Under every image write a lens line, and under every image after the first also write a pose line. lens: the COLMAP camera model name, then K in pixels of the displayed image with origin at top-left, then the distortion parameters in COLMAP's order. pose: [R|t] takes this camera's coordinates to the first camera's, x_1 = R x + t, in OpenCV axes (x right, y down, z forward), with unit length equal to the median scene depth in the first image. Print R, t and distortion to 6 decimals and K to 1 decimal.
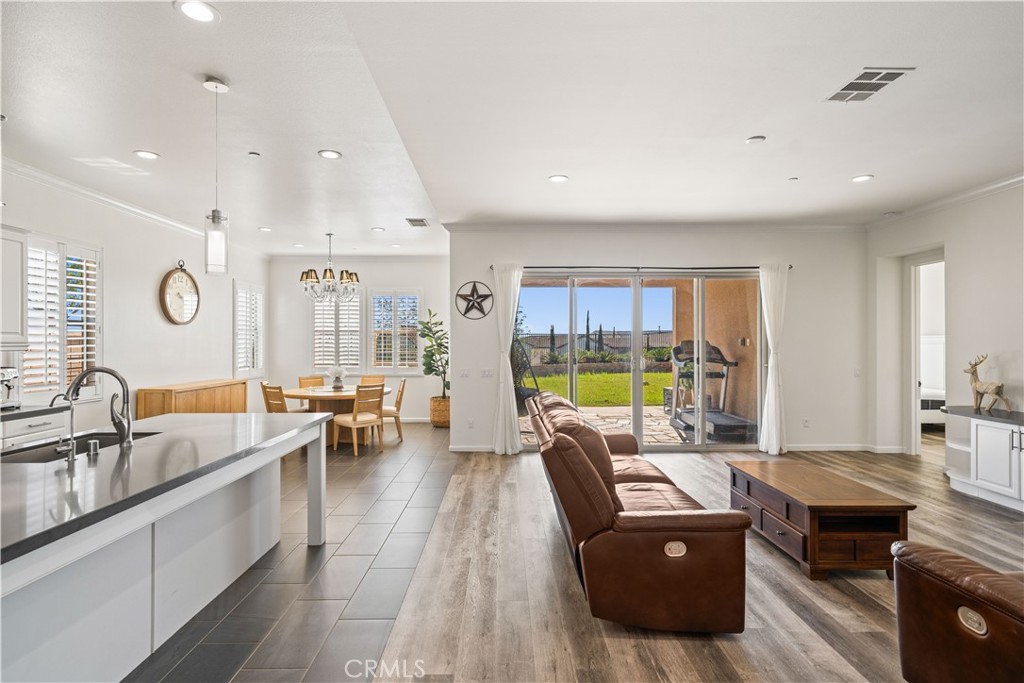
lens RADIAL K [[513.8, 0, 502.1], [0, 513.8, 340.5], [0, 0, 1]] dist [0.000407, -0.001271]
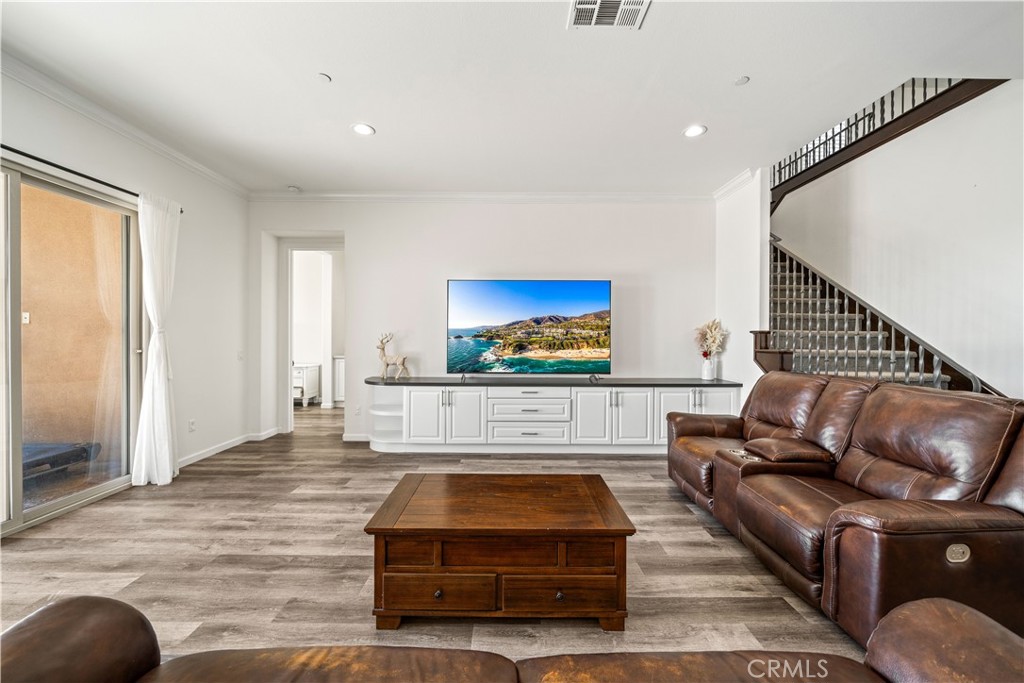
lens RADIAL K [[385.2, 0, 509.0], [0, 385.2, 338.2], [0, 0, 1]] dist [-0.006657, 0.000437]
pose [[0.002053, -0.002460, 0.999995, 0.030964], [-0.008367, 0.999962, 0.002477, 0.027294], [-0.999963, -0.008372, 0.002032, 0.542502]]
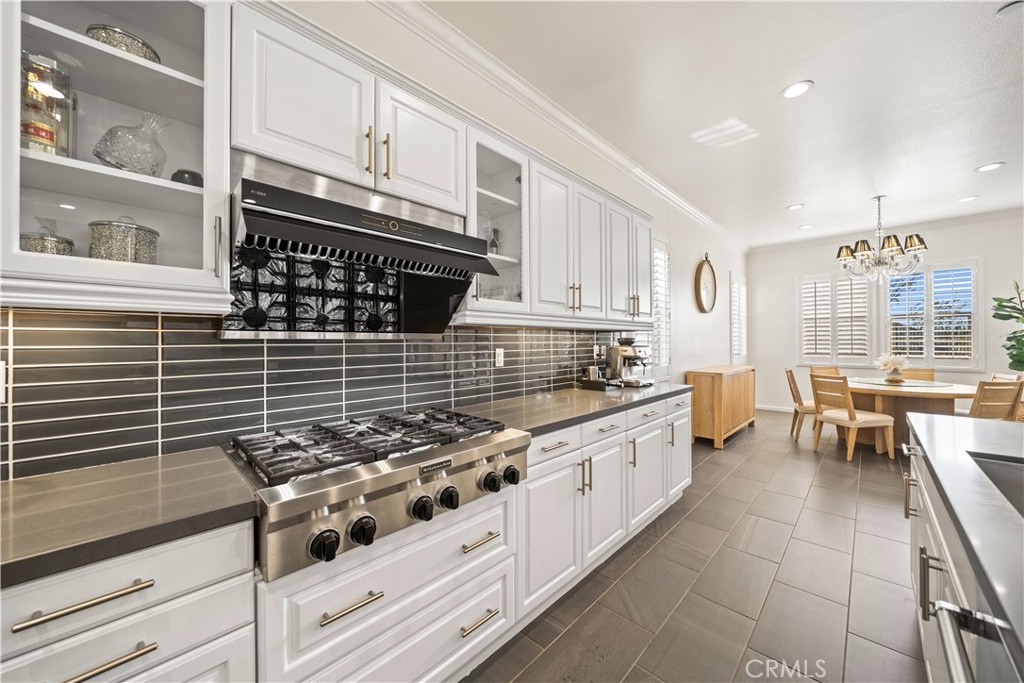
lens RADIAL K [[371.2, 0, 504.6], [0, 371.2, 342.6], [0, 0, 1]] dist [-0.002633, -0.000235]
pose [[0.719743, 0.001073, -0.694239, -0.391375], [0.006000, 0.999952, 0.007766, 0.023105], [0.694214, -0.009756, 0.719702, 0.156913]]
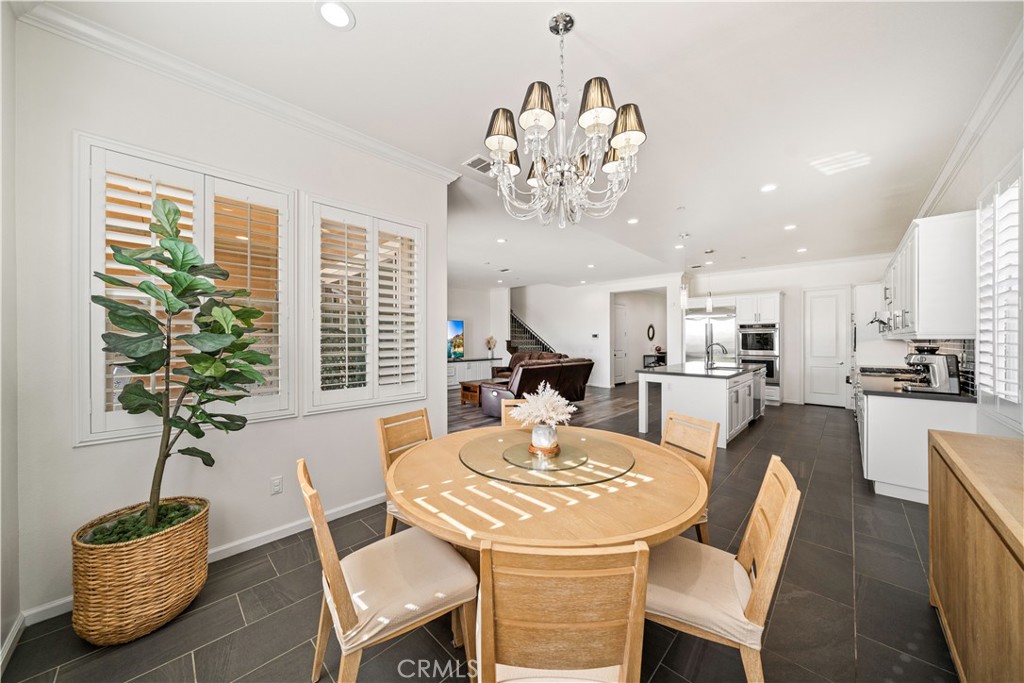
lens RADIAL K [[352.1, 0, 511.5], [0, 352.1, 339.5], [0, 0, 1]] dist [-0.003214, -0.000111]
pose [[-0.717288, 0.001184, 0.696776, -0.547431], [-0.000996, 0.999996, -0.002725, 0.014538], [-0.696776, -0.002648, -0.717284, 1.346726]]
